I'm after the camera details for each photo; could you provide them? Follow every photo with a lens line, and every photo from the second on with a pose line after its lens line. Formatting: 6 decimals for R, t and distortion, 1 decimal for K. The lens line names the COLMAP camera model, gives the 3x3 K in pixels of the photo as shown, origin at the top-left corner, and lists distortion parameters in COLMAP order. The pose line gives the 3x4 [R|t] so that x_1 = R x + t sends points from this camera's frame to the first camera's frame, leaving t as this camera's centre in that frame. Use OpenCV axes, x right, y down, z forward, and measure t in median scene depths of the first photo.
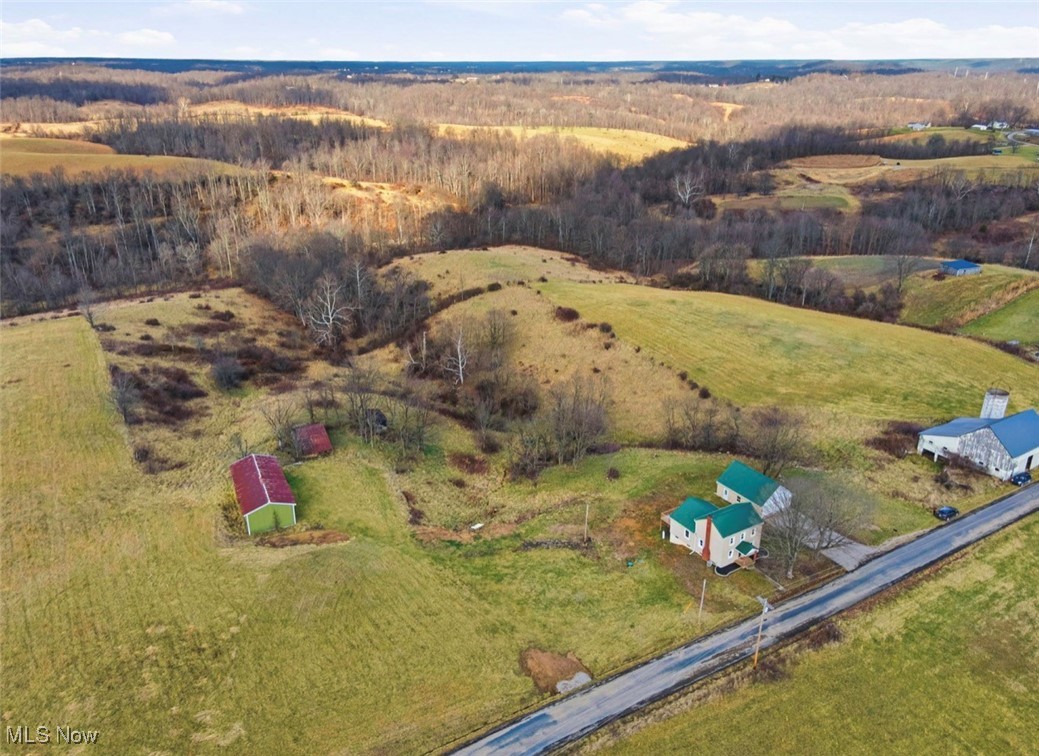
lens RADIAL K [[744.2, 0, 519.5], [0, 744.2, 378.0], [0, 0, 1]] dist [0.038444, 0.007471]
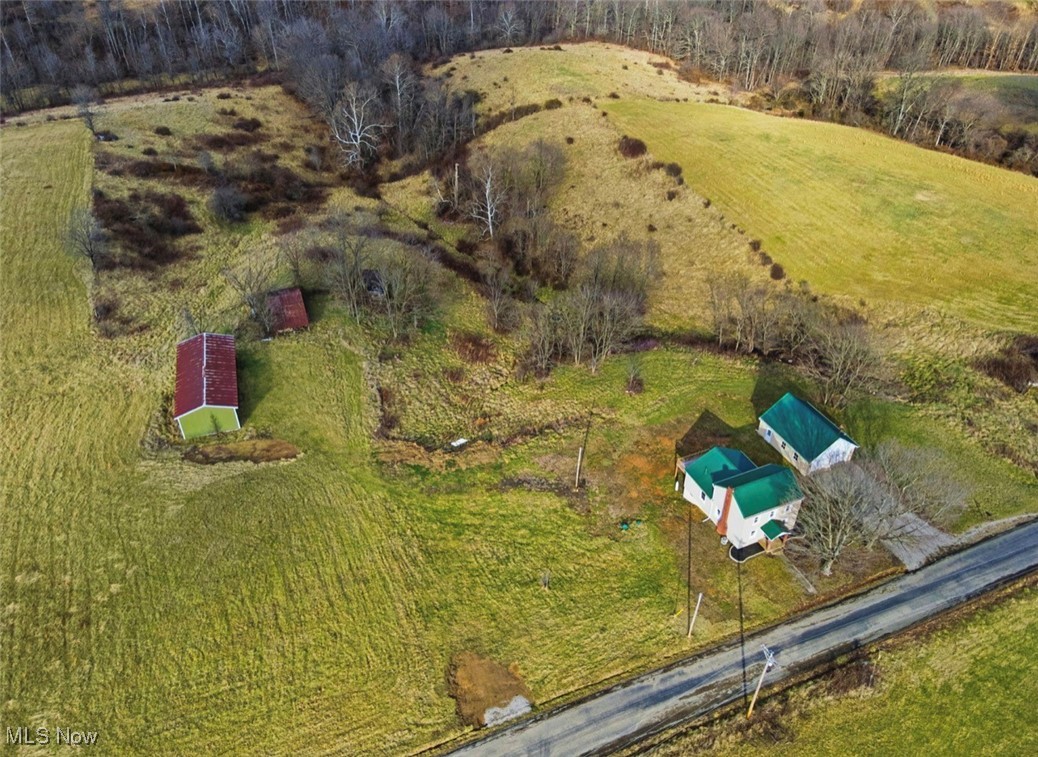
lens RADIAL K [[743.5, 0, 519.0], [0, 743.5, 378.5], [0, 0, 1]] dist [0.038444, 0.007471]
pose [[0.990655, 0.085052, -0.106628, 0.083109], [-0.054308, 0.963088, 0.263653, -0.083488], [0.125116, -0.255398, 0.958706, 0.201752]]
